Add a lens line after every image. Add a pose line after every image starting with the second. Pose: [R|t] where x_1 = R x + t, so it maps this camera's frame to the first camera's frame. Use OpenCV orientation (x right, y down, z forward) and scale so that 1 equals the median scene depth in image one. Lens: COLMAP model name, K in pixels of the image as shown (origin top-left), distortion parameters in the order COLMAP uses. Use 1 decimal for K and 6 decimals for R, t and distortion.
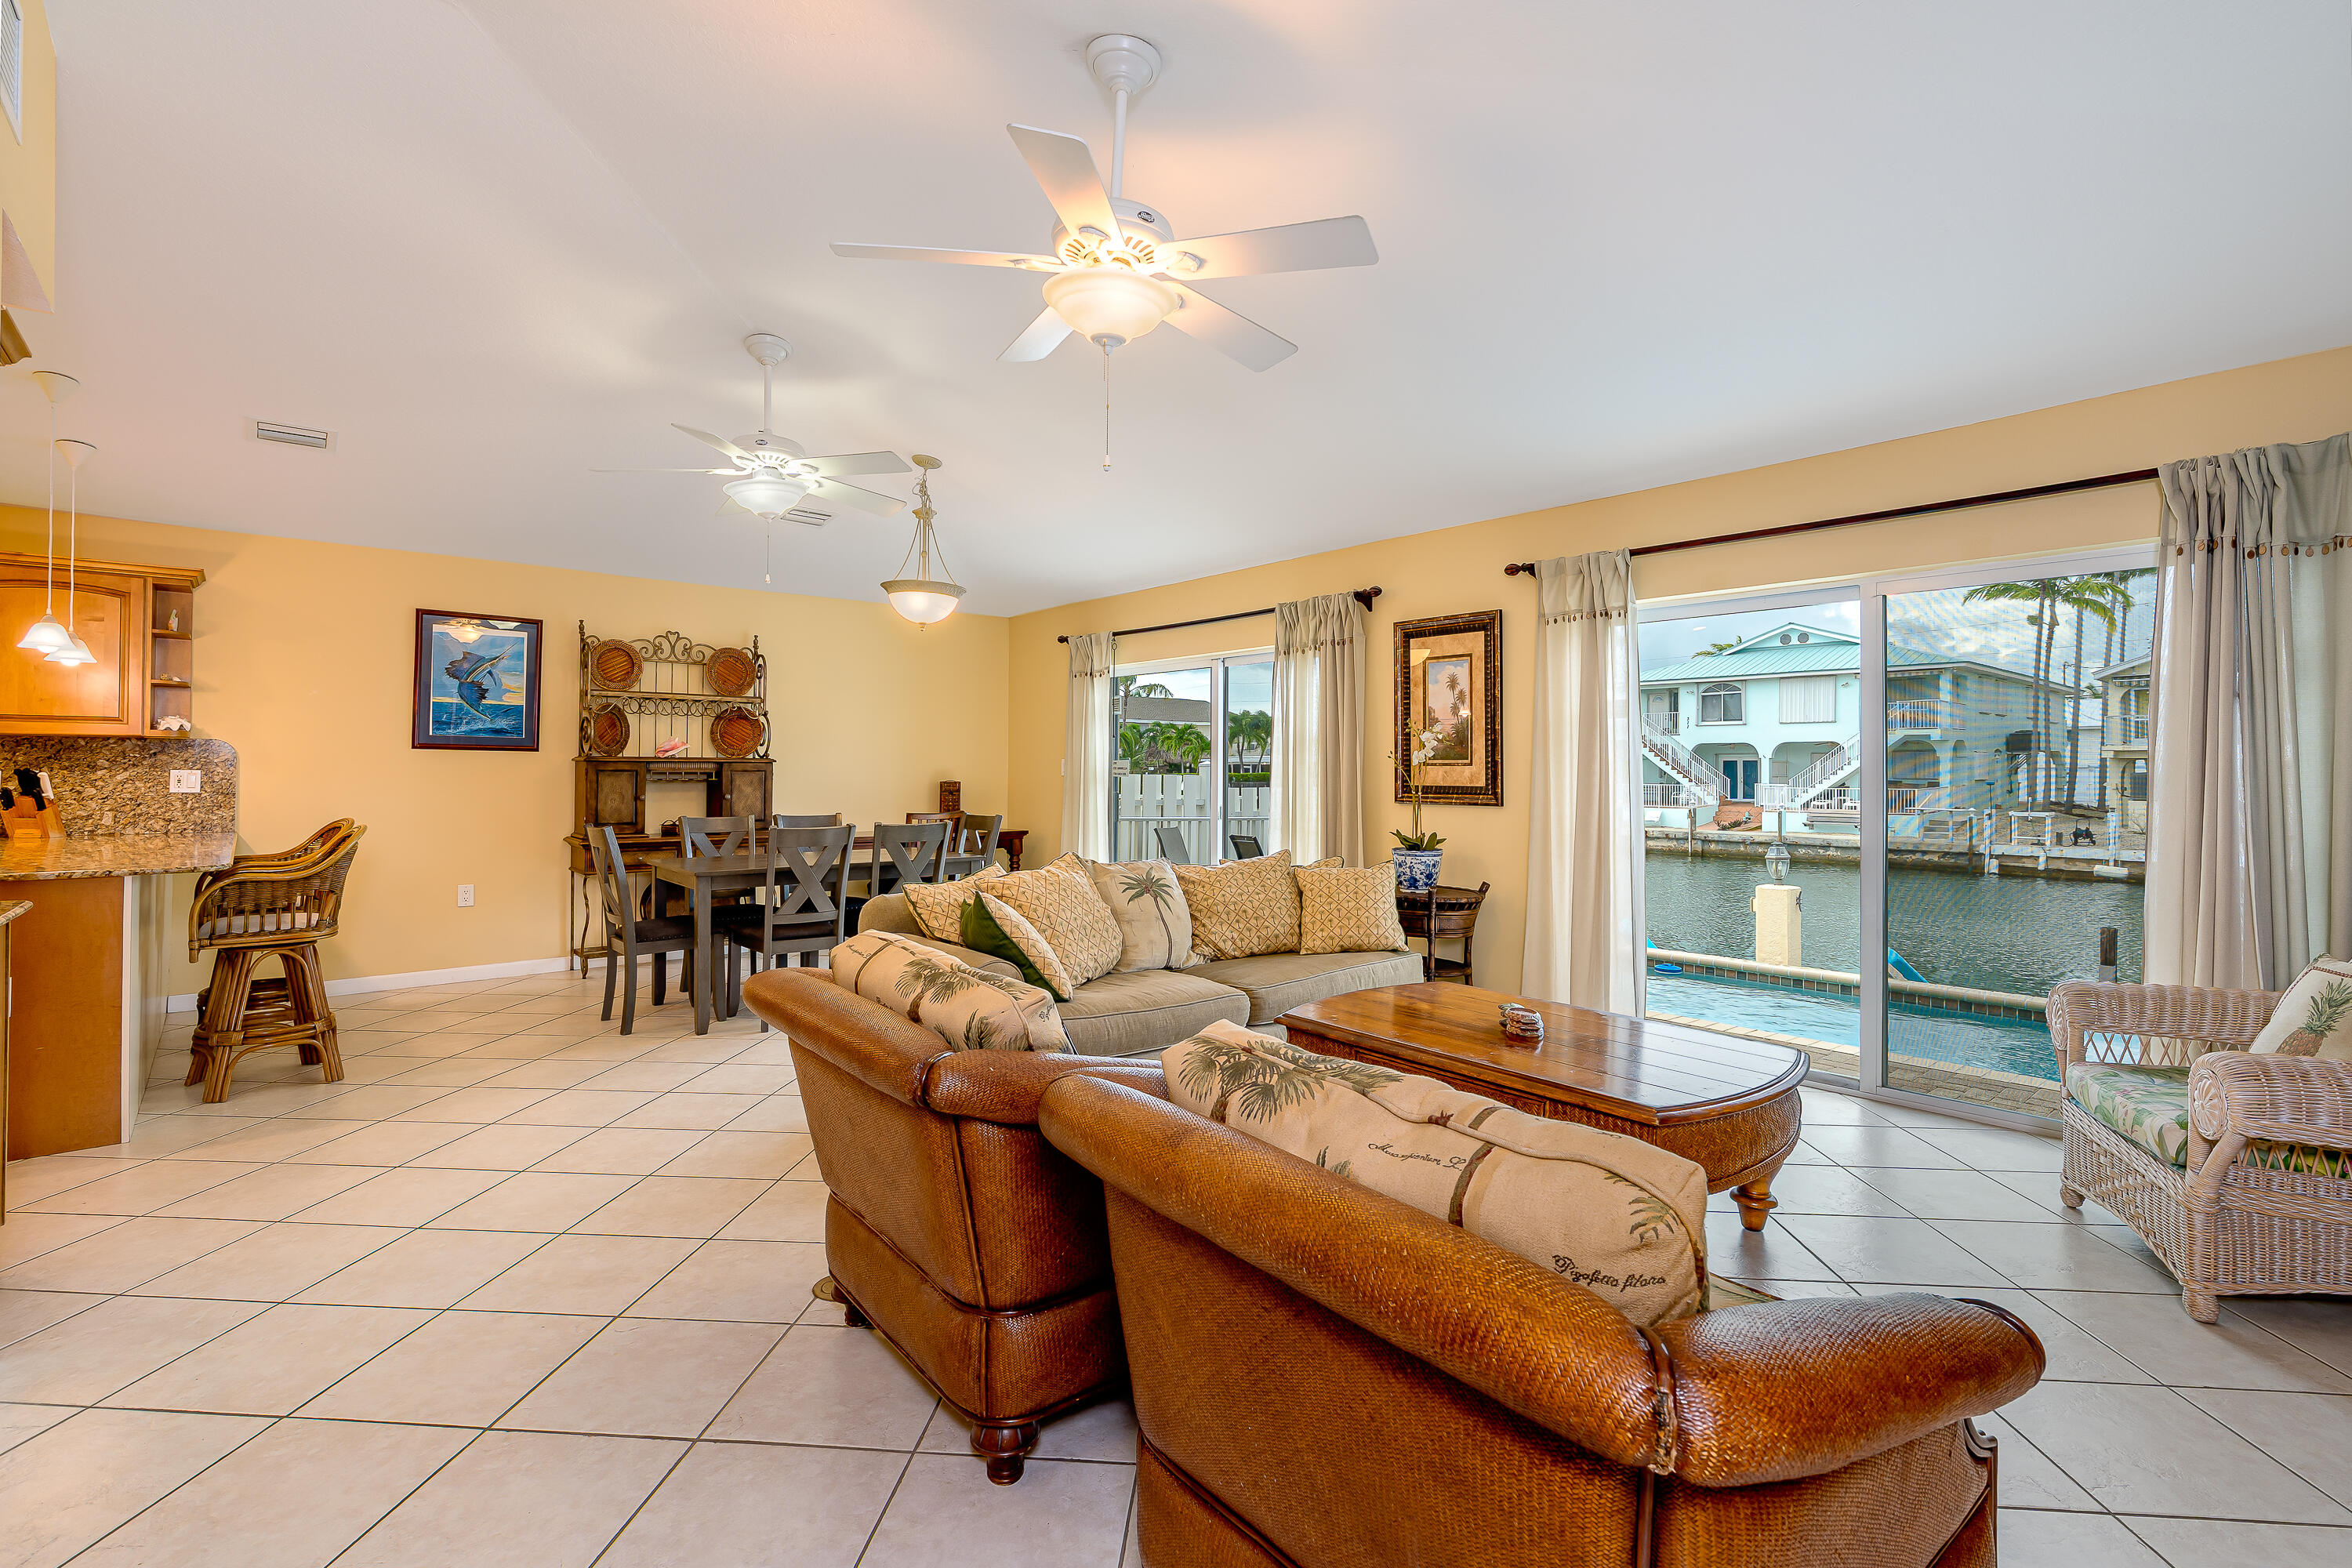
lens RADIAL K [[1079.5, 0, 1184.3], [0, 1079.5, 751.0], [0, 0, 1]] dist [-0.001781, 0.001055]
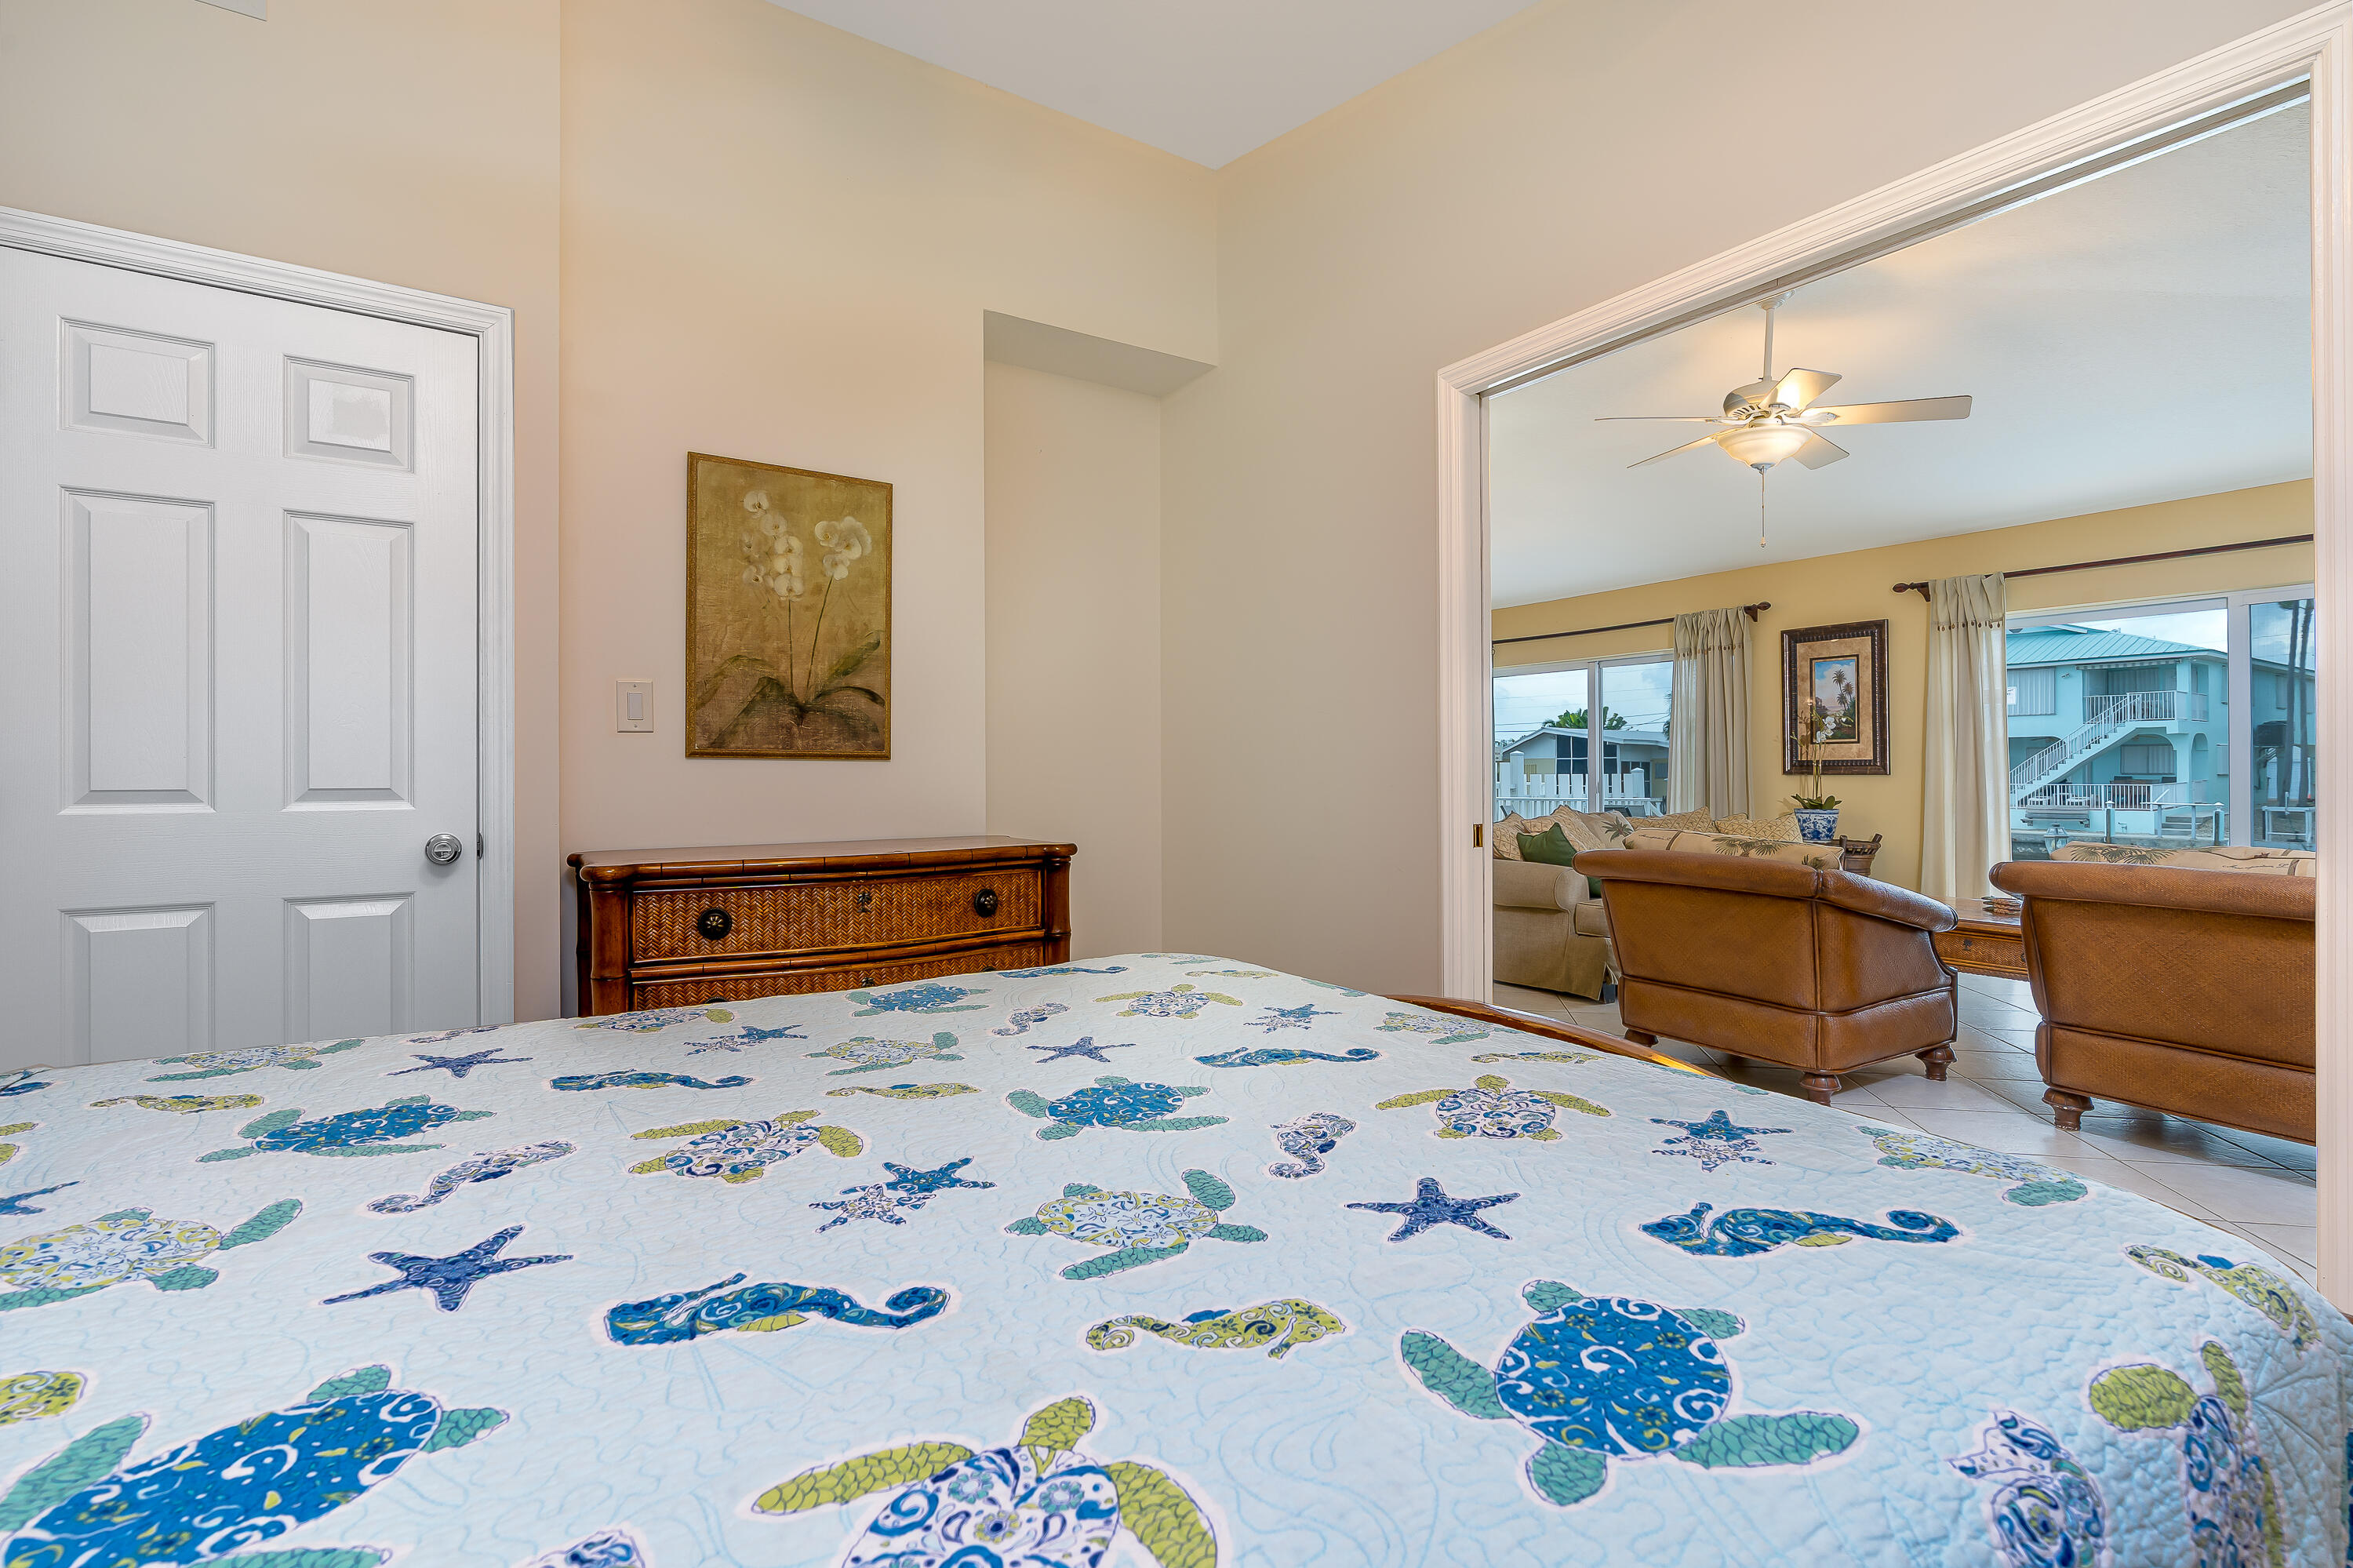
lens RADIAL K [[1080.0, 0, 1168.3], [0, 1080.0, 762.0], [0, 0, 1]] dist [-0.001781, 0.001055]
pose [[0.991883, -0.004580, -0.127069, -0.356756], [0.005539, 0.999959, 0.007198, 0.020853], [0.127031, -0.007843, 0.991868, -0.337095]]
